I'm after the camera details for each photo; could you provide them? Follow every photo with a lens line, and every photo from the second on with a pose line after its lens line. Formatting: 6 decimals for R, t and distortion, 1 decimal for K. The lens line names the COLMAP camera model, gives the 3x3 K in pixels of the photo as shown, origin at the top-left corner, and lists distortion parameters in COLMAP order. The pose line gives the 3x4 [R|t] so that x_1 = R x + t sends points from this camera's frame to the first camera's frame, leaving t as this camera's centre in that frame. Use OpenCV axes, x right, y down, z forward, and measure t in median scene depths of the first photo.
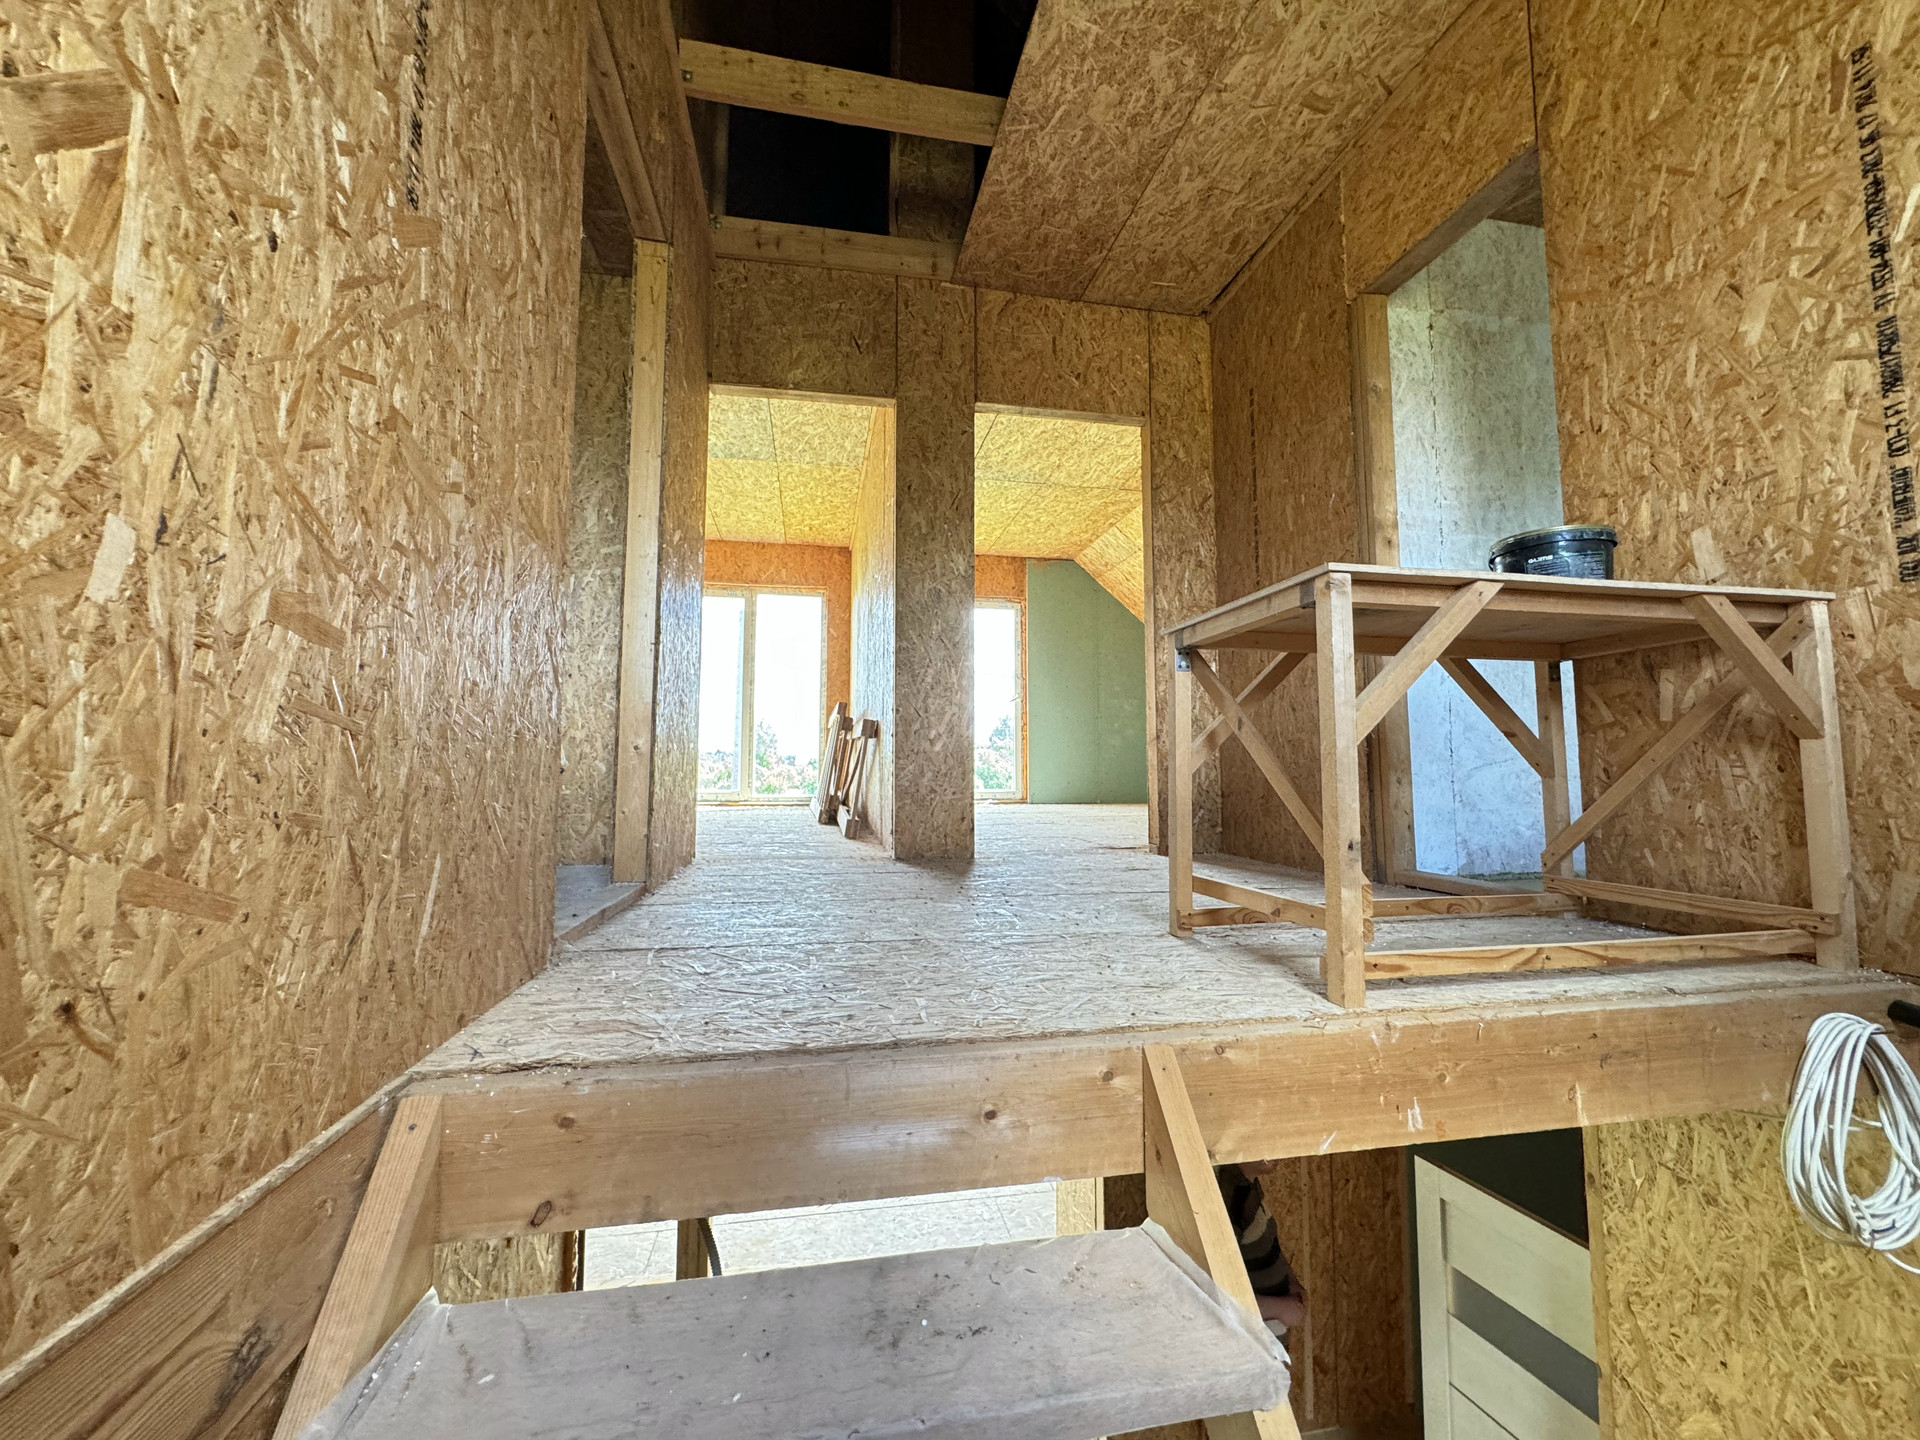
lens RADIAL K [[766.5, 0, 967.3], [0, 766.5, 715.2], [0, 0, 1]] dist [-0.002648, 0.000595]
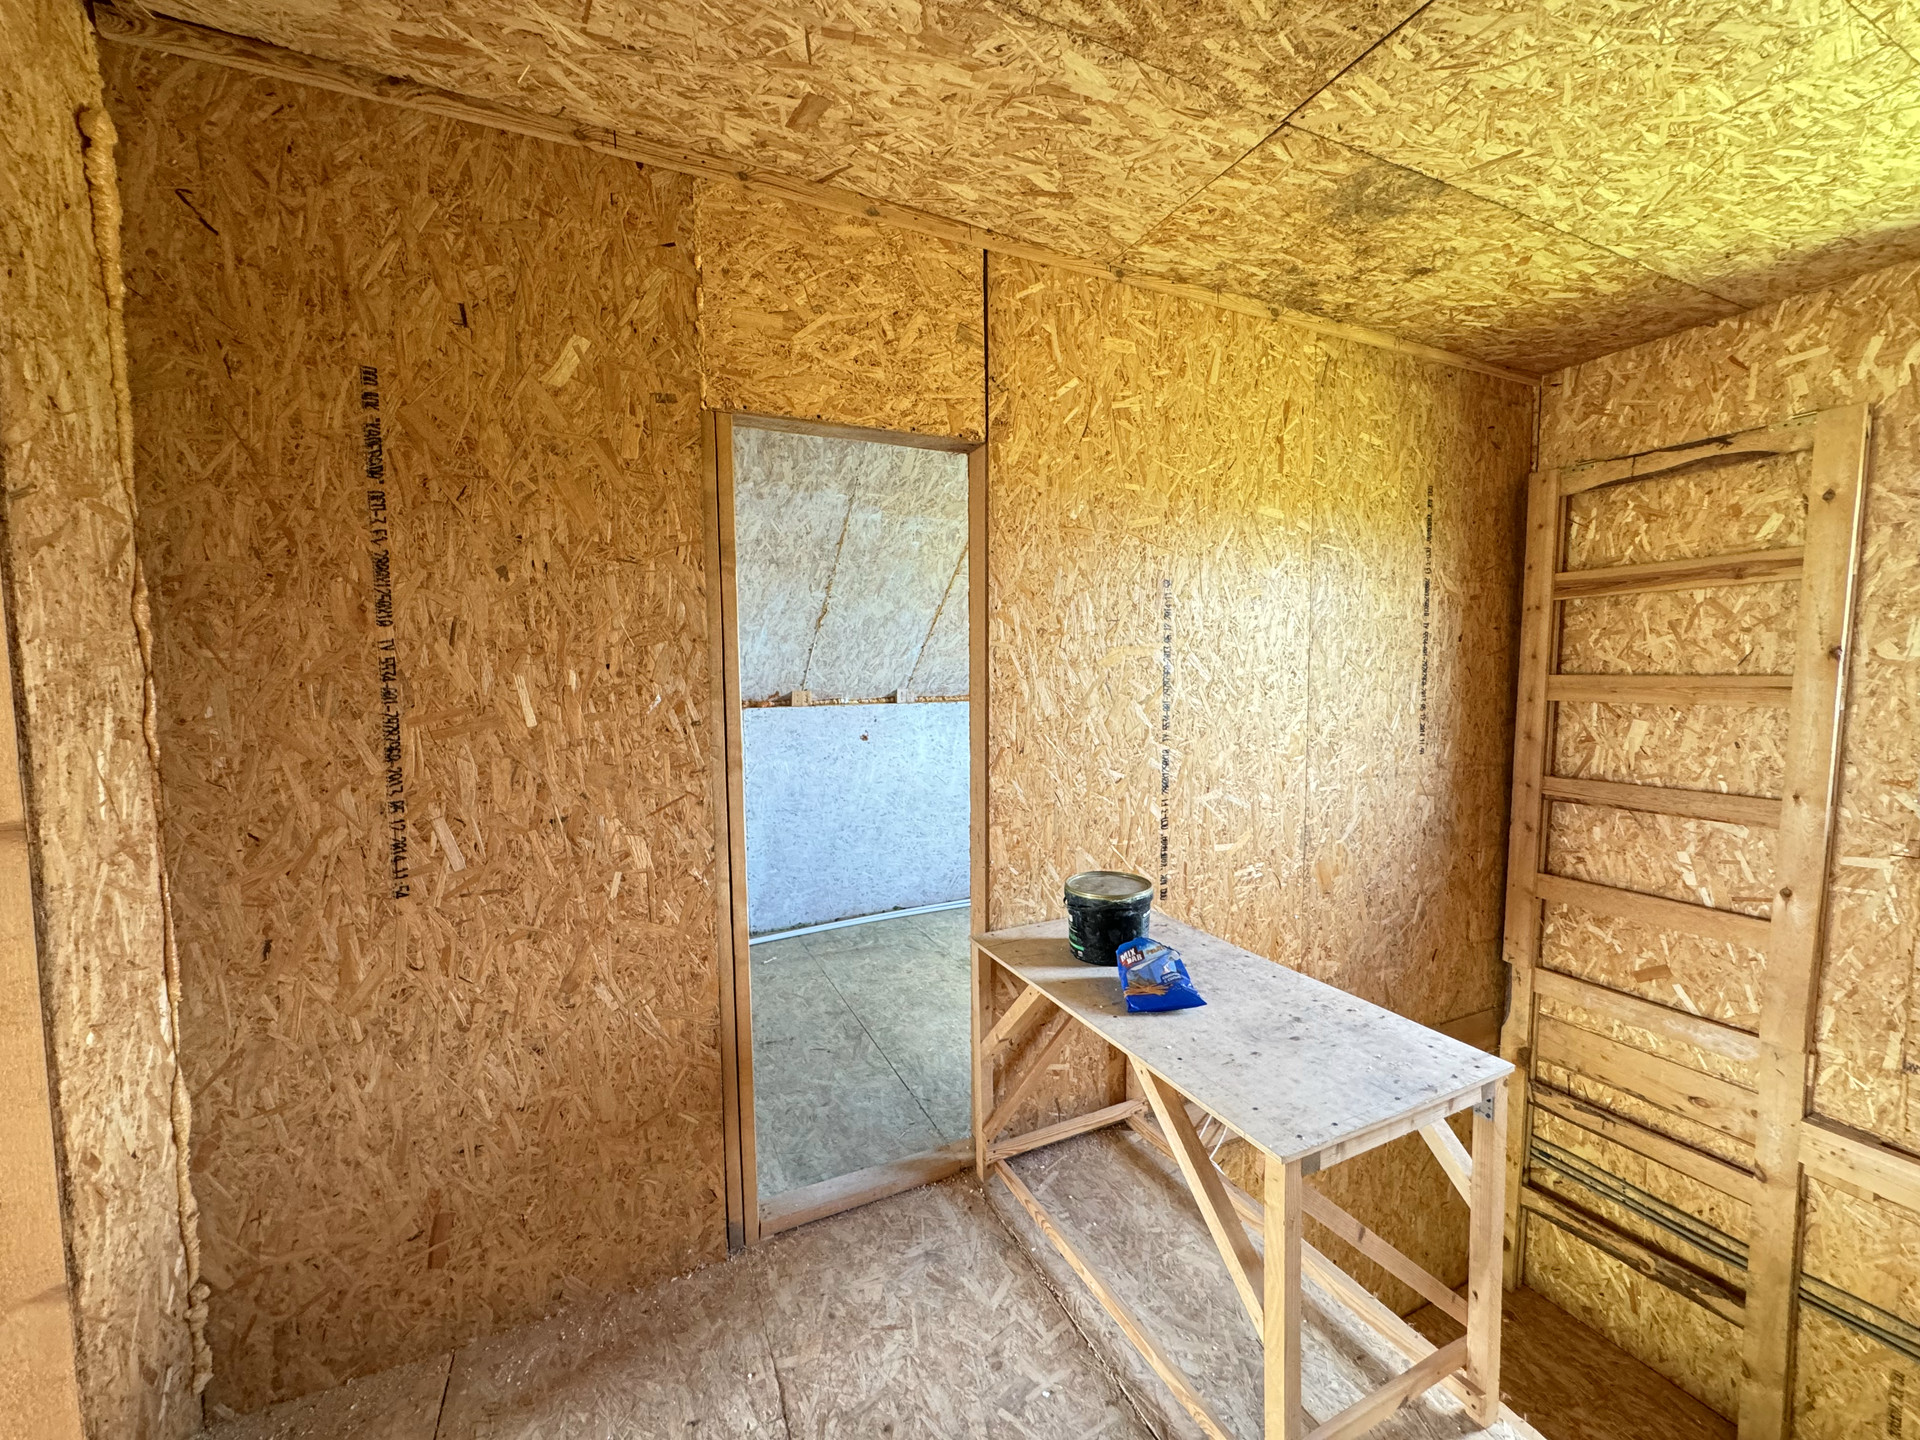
lens RADIAL K [[766.5, 0, 948.3], [0, 766.5, 717.5], [0, 0, 1]] dist [-0.002648, 0.000595]
pose [[-0.225163, -0.058108, 0.972587, -0.189274], [-0.054162, 0.997423, 0.047053, -0.330541], [-0.972815, -0.042083, -0.227730, 0.962421]]
